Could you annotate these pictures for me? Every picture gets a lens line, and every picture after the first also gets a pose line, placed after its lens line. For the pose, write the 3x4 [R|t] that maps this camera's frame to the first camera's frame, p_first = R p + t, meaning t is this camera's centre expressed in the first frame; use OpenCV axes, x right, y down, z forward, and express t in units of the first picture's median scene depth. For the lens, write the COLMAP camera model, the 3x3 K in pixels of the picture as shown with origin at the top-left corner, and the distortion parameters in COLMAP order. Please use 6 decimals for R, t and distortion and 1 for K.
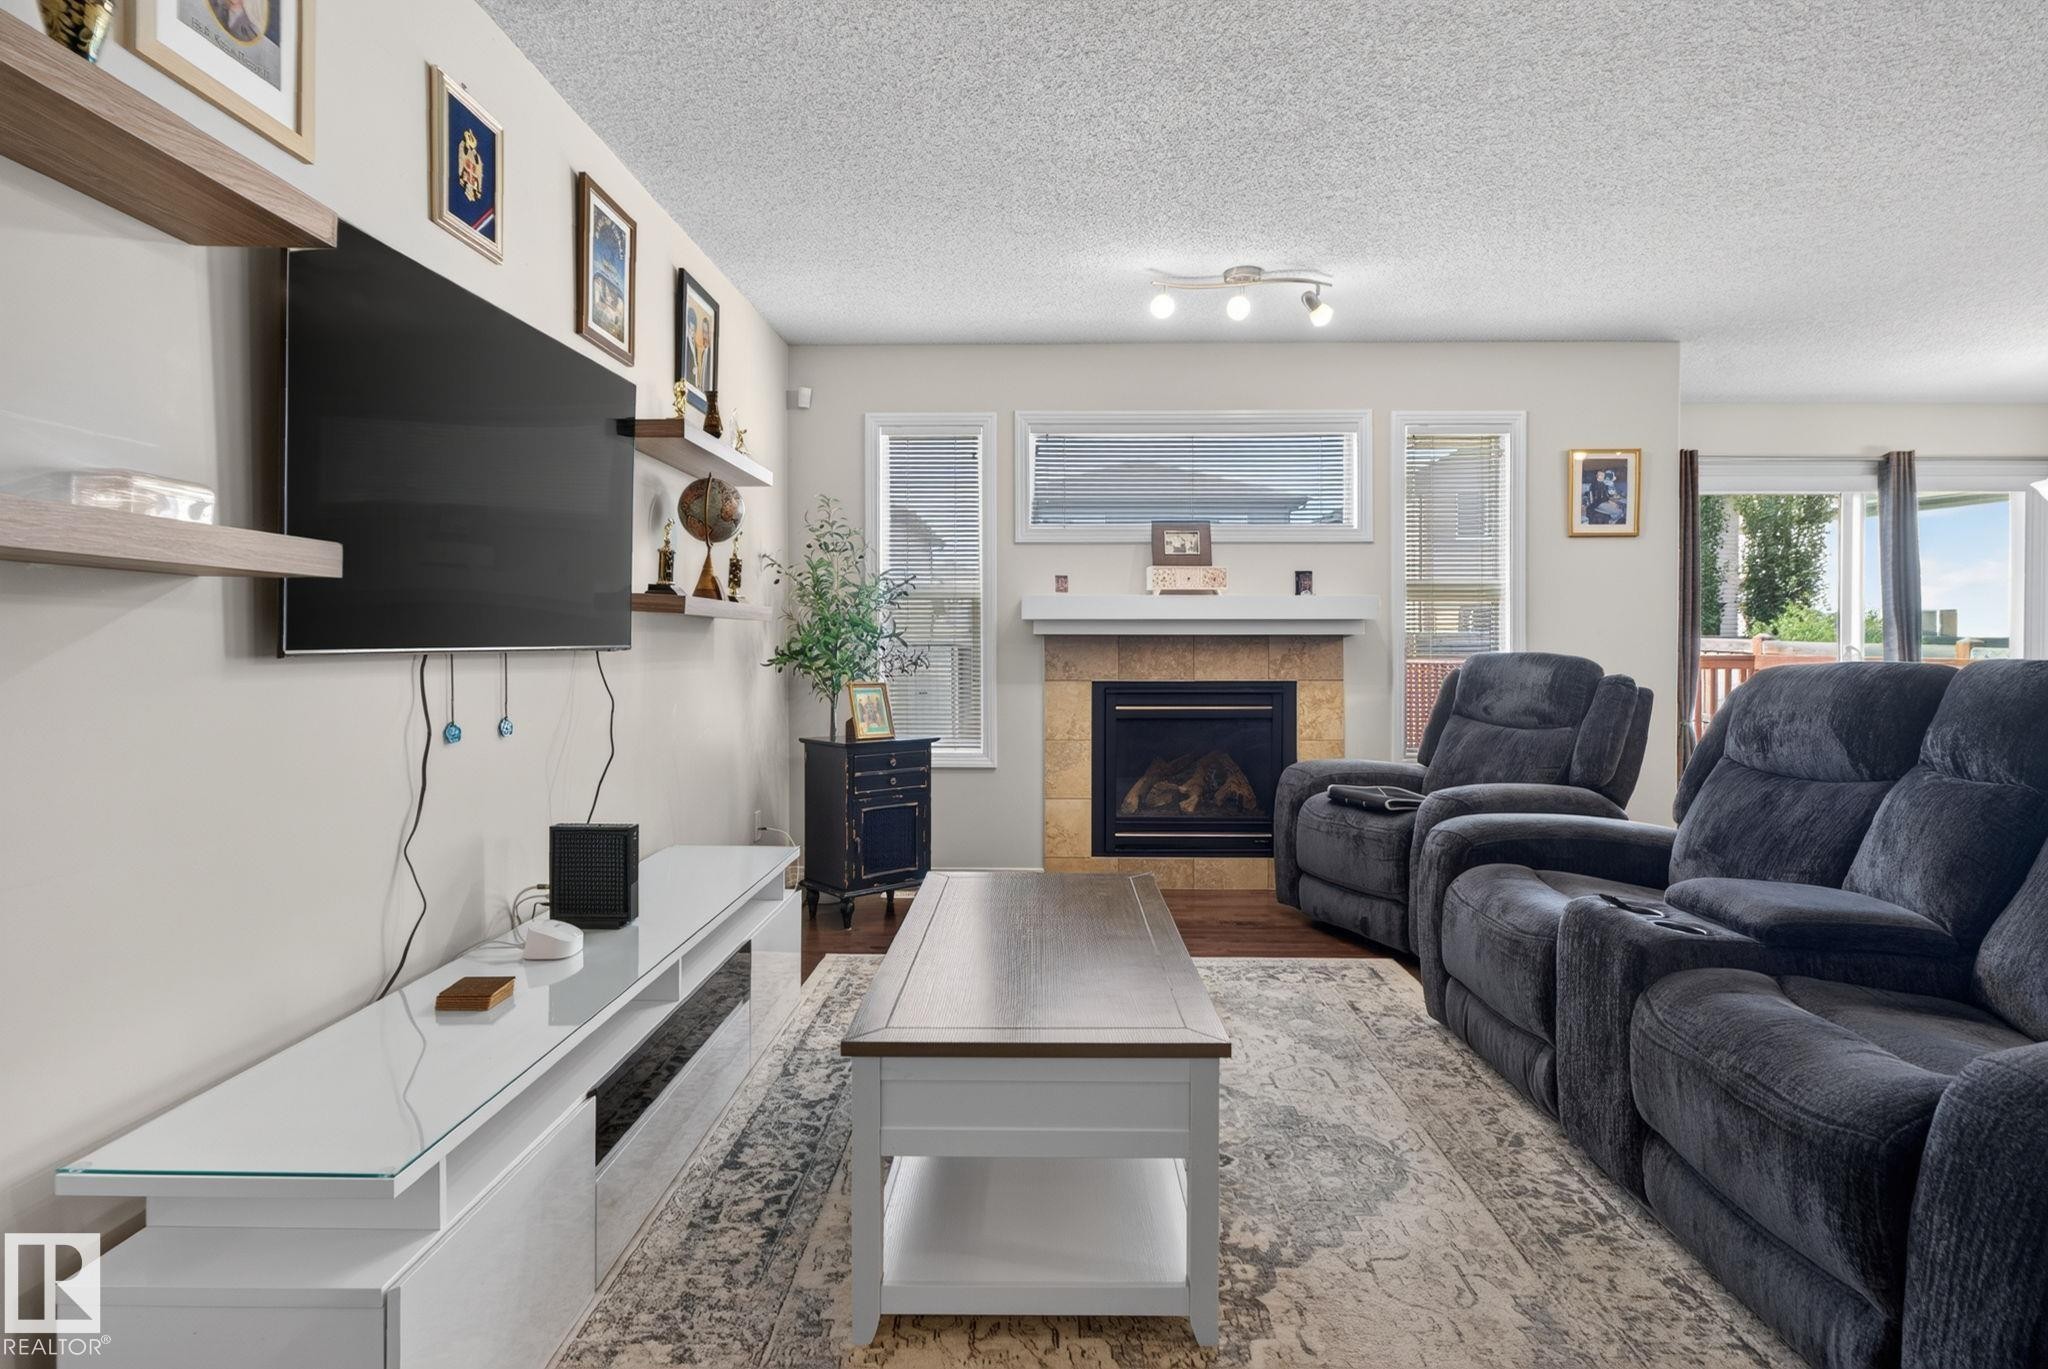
lens RADIAL K [[1056.9, 0, 1034.9], [0, 1056.9, 657.1], [0, 0, 1]] dist [-0.007410, 0.000232]
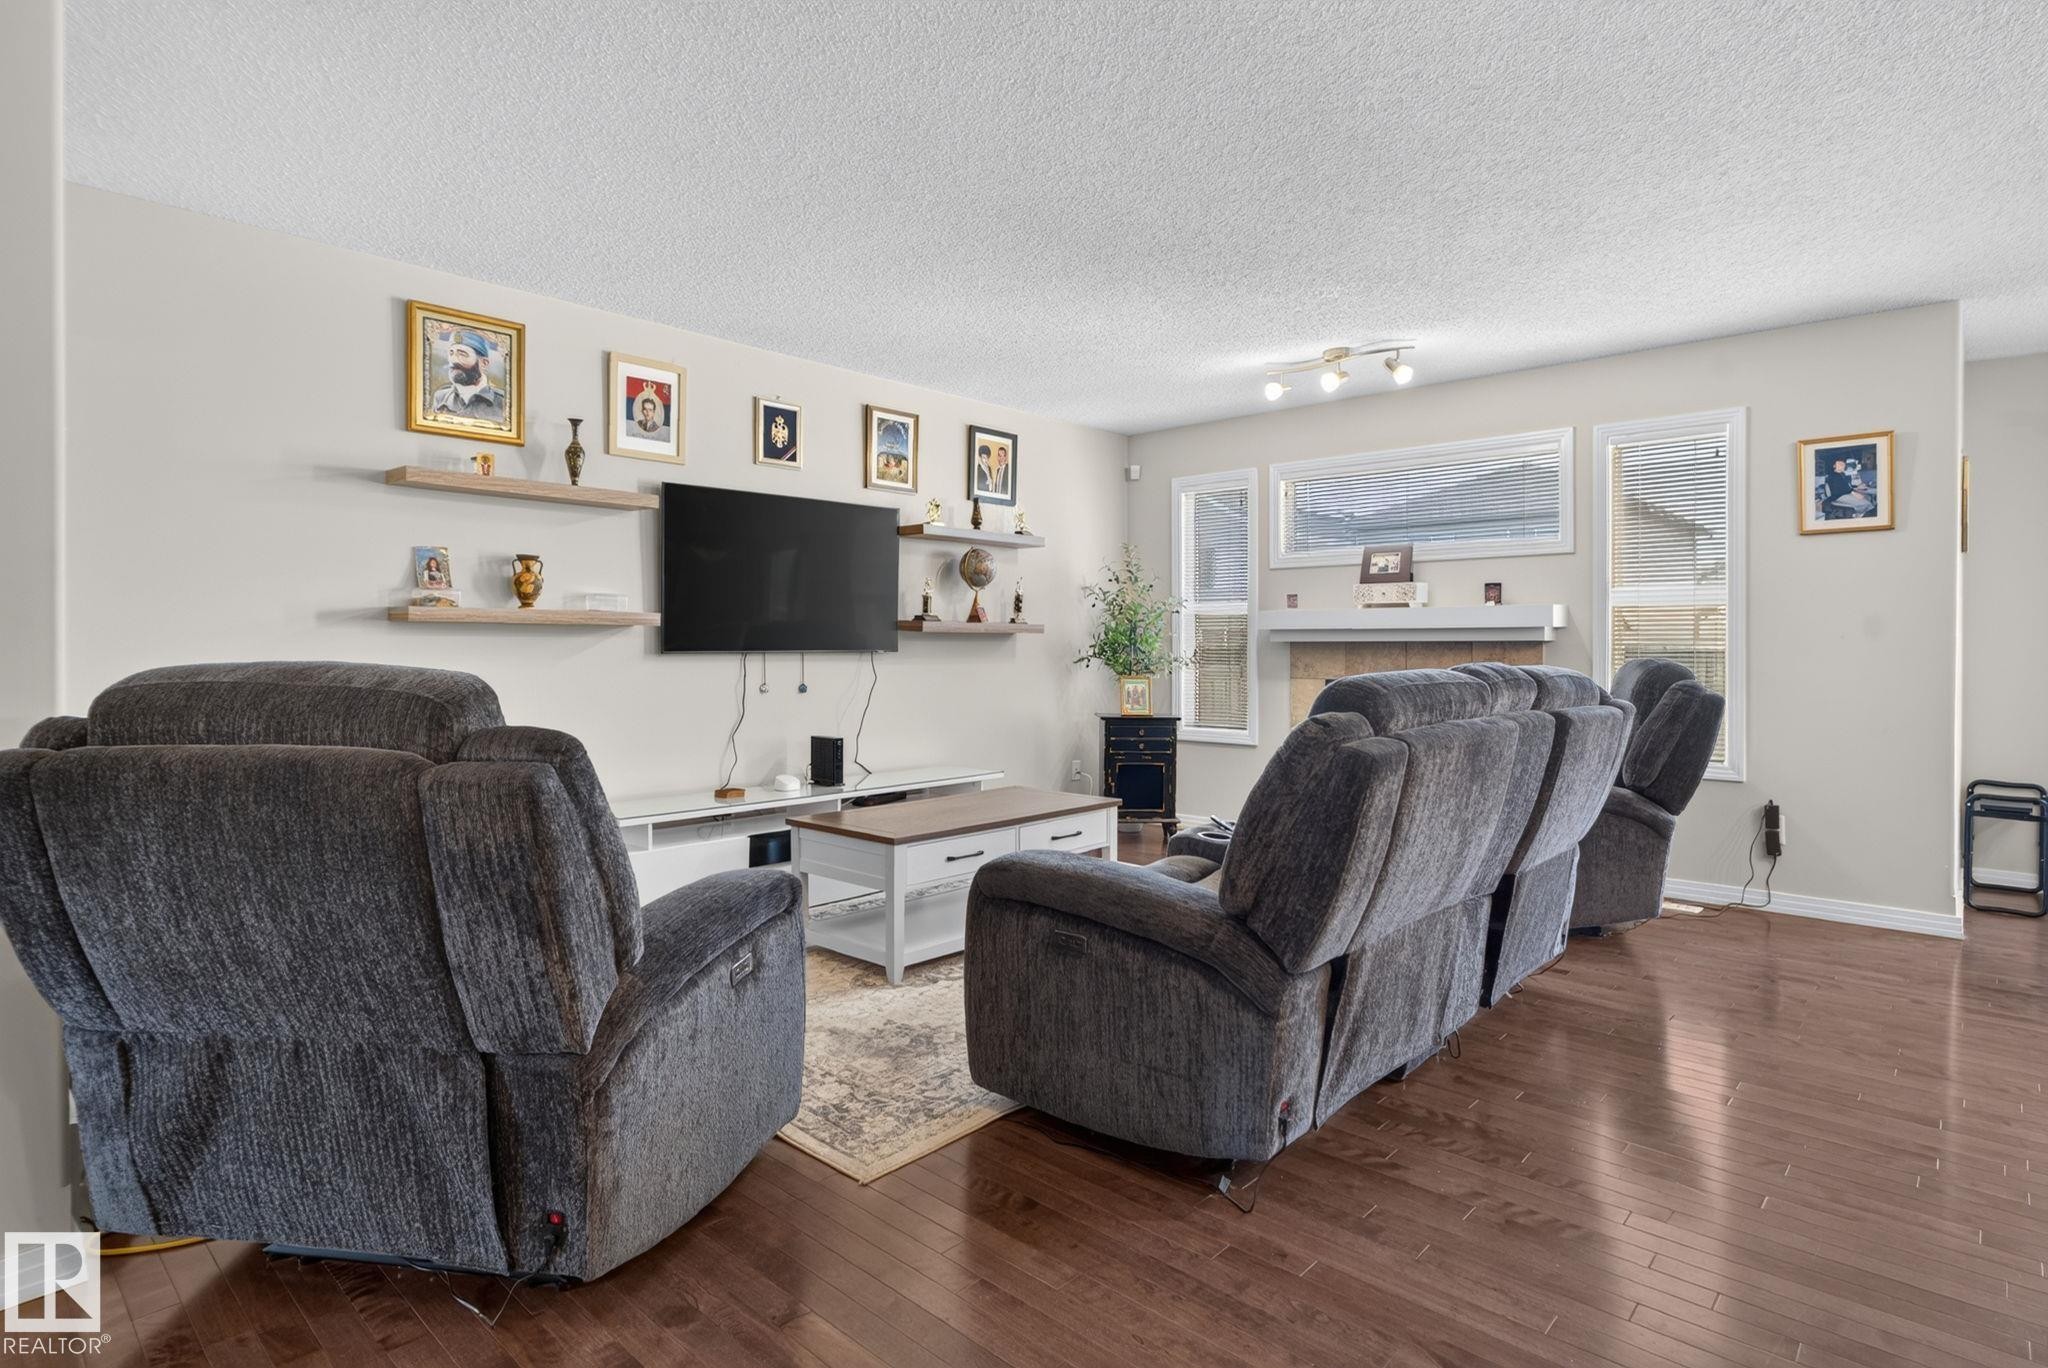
lens RADIAL K [[1056.9, 0, 1034.9], [0, 1056.9, 656.6], [0, 0, 1]] dist [-0.007410, 0.000232]
pose [[0.750877, 0.007052, -0.660404, 0.672749], [-0.009304, 0.999957, 0.000100, -0.000712], [0.660377, 0.006069, 0.750910, -0.154974]]
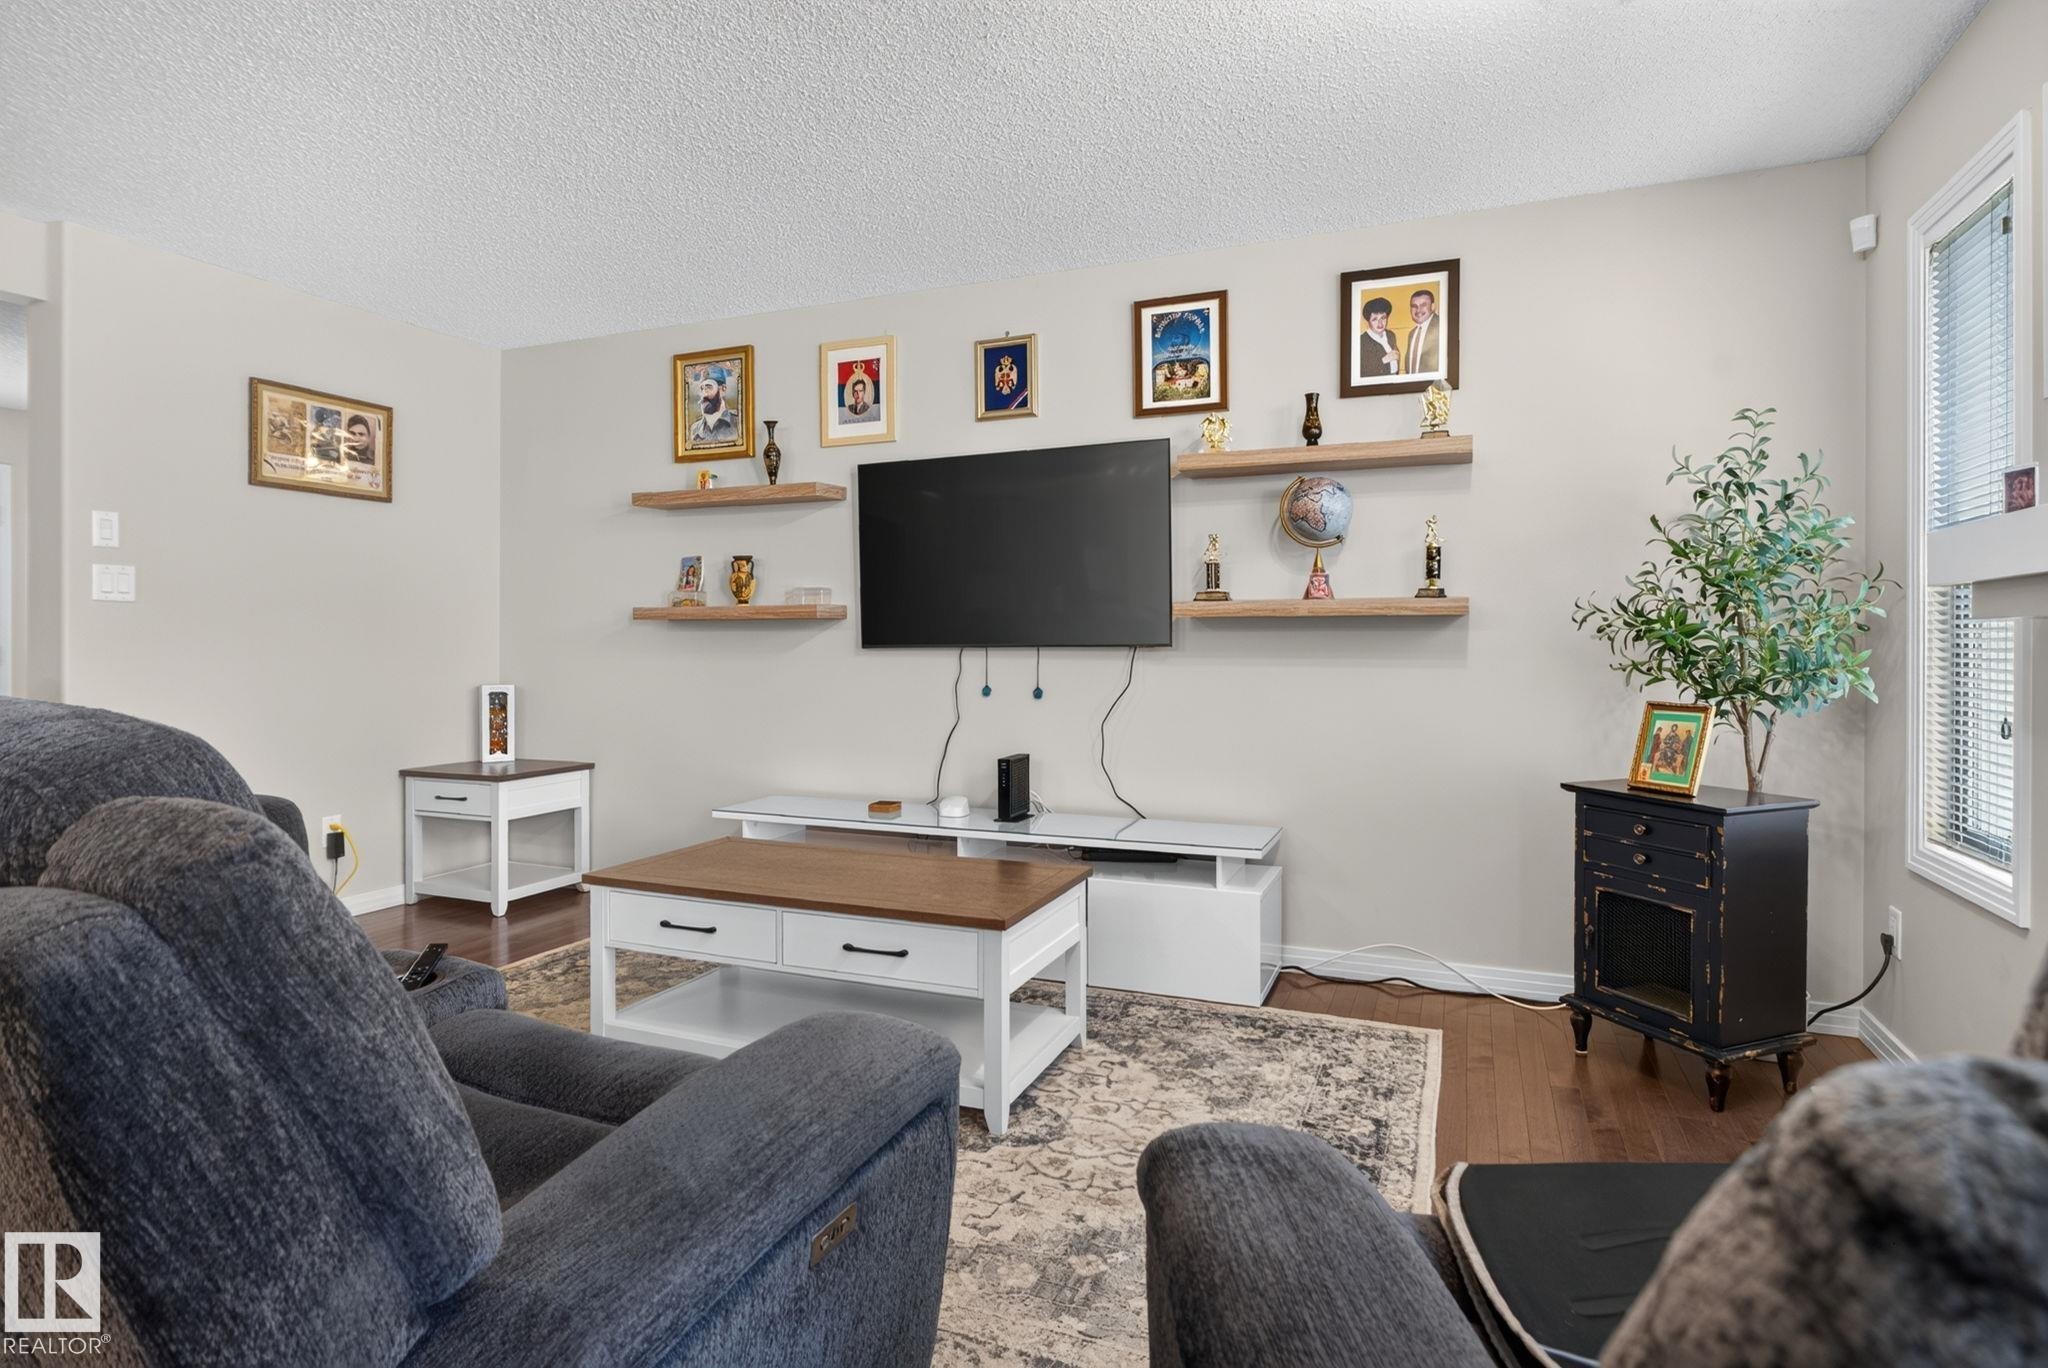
lens RADIAL K [[1056.9, 0, 1034.9], [0, 1056.9, 656.6], [0, 0, 1]] dist [-0.007410, 0.000232]
pose [[-0.362215, 0.006649, -0.932071, 0.565866], [-0.014211, 0.999819, 0.012654, -0.006787], [0.931986, 0.017829, -0.362055, 0.859384]]
